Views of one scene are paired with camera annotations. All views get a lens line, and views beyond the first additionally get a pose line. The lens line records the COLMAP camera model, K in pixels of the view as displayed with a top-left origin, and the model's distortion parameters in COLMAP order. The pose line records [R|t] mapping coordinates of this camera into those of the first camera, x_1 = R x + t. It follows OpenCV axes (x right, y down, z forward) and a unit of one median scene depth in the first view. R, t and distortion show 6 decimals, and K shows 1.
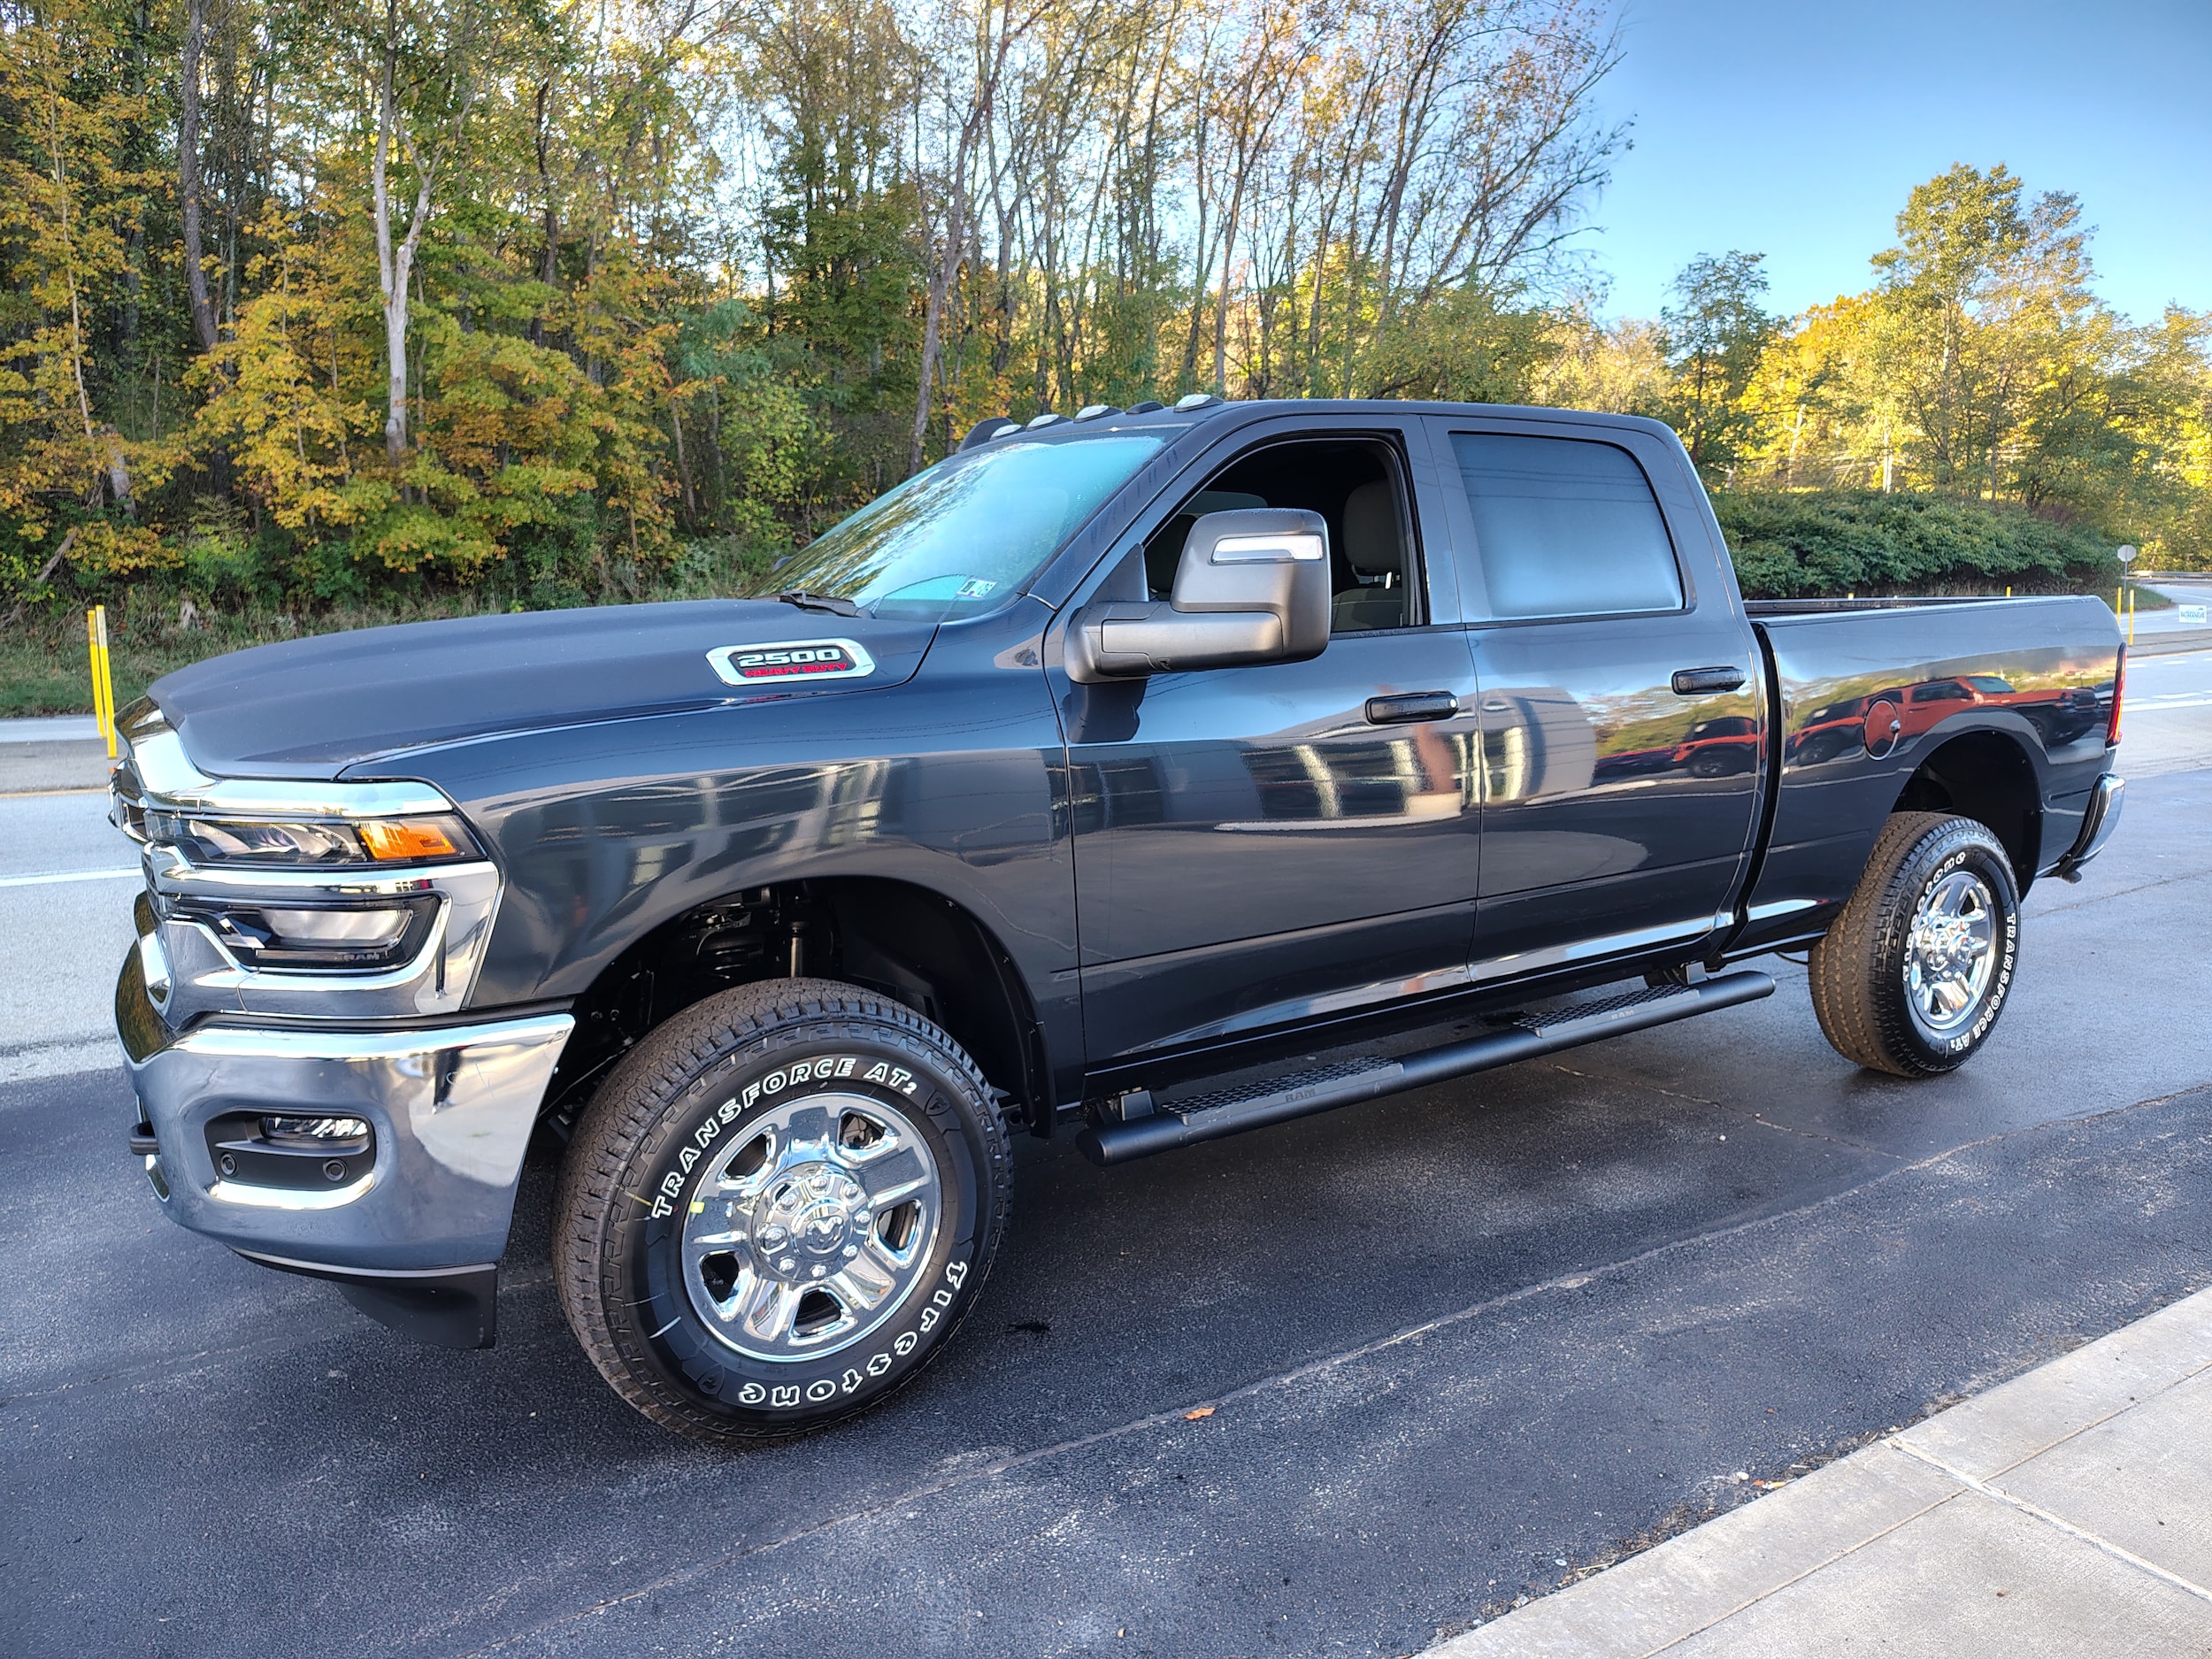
lens RADIAL K [[1573.6, 0, 1106.0], [0, 1573.6, 829.5], [0, 0, 1]] dist [0.050229, -0.066474]
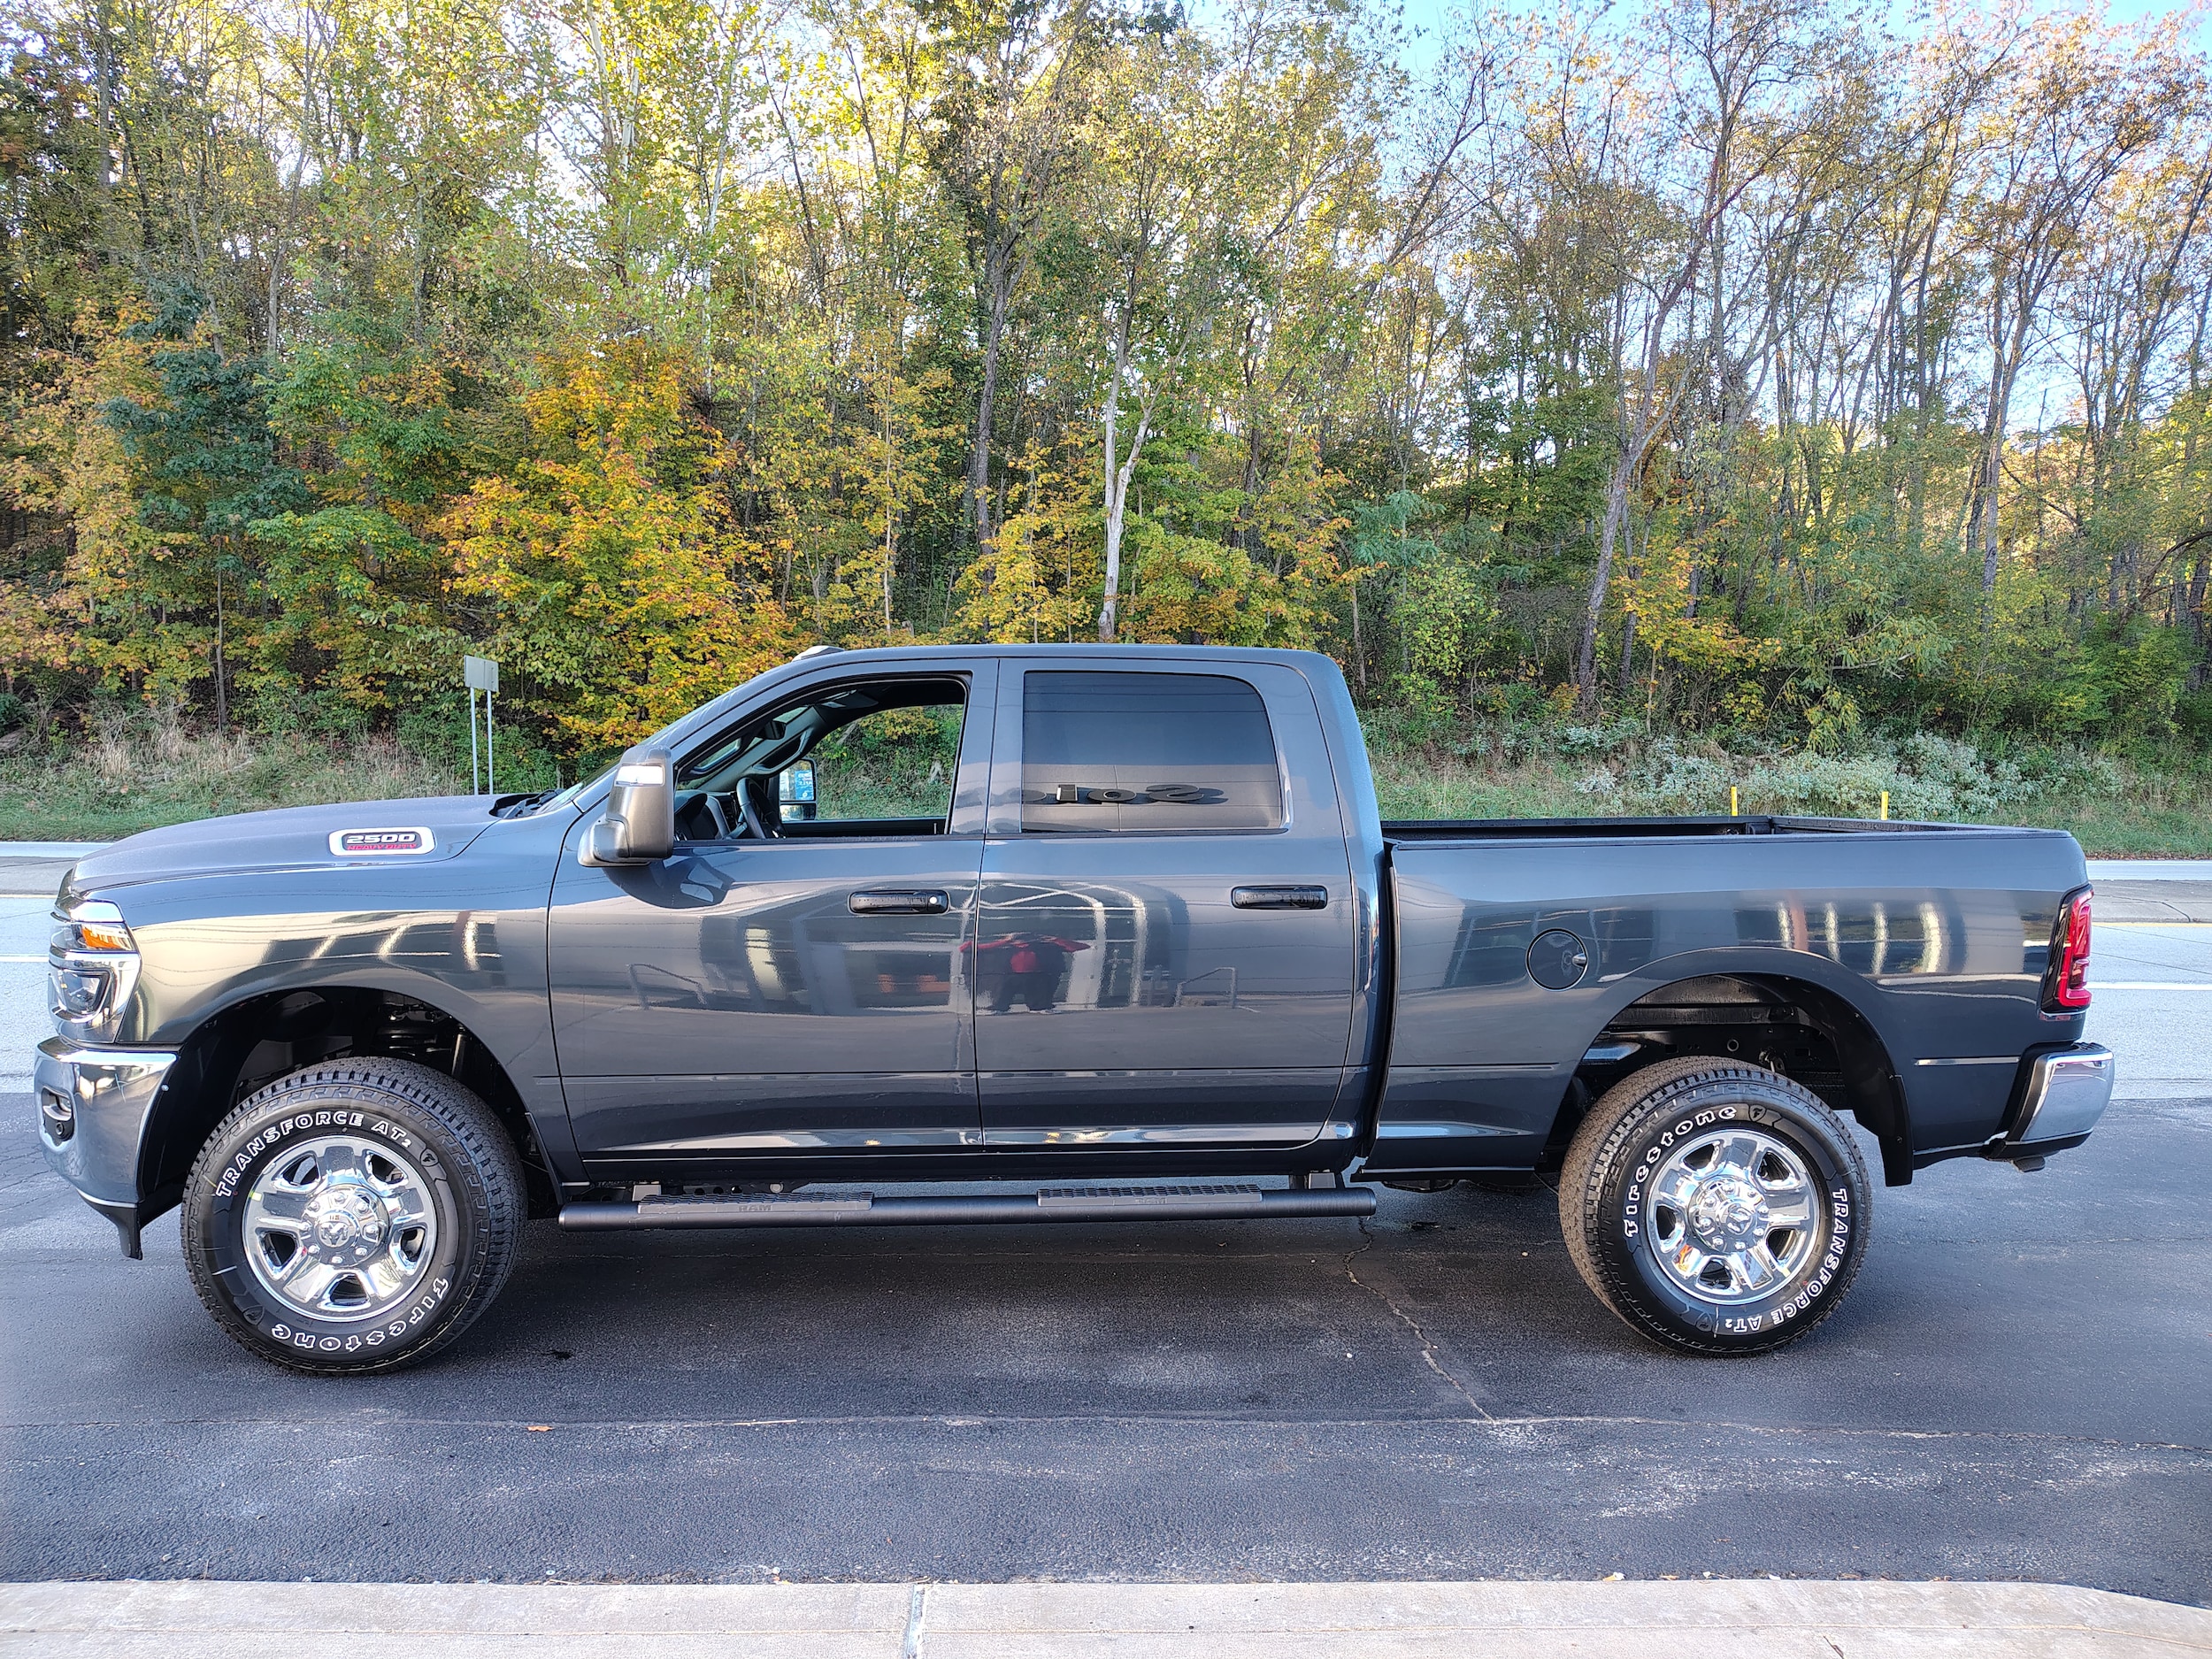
lens RADIAL K [[1573.6, 0, 1106.0], [0, 1573.6, 829.5], [0, 0, 1]] dist [0.050229, -0.066474]
pose [[0.865389, 0.042672, -0.499280, 0.113542], [-0.092678, 0.992808, -0.075785, -0.006763], [0.492455, 0.111856, 0.863120, 0.004519]]
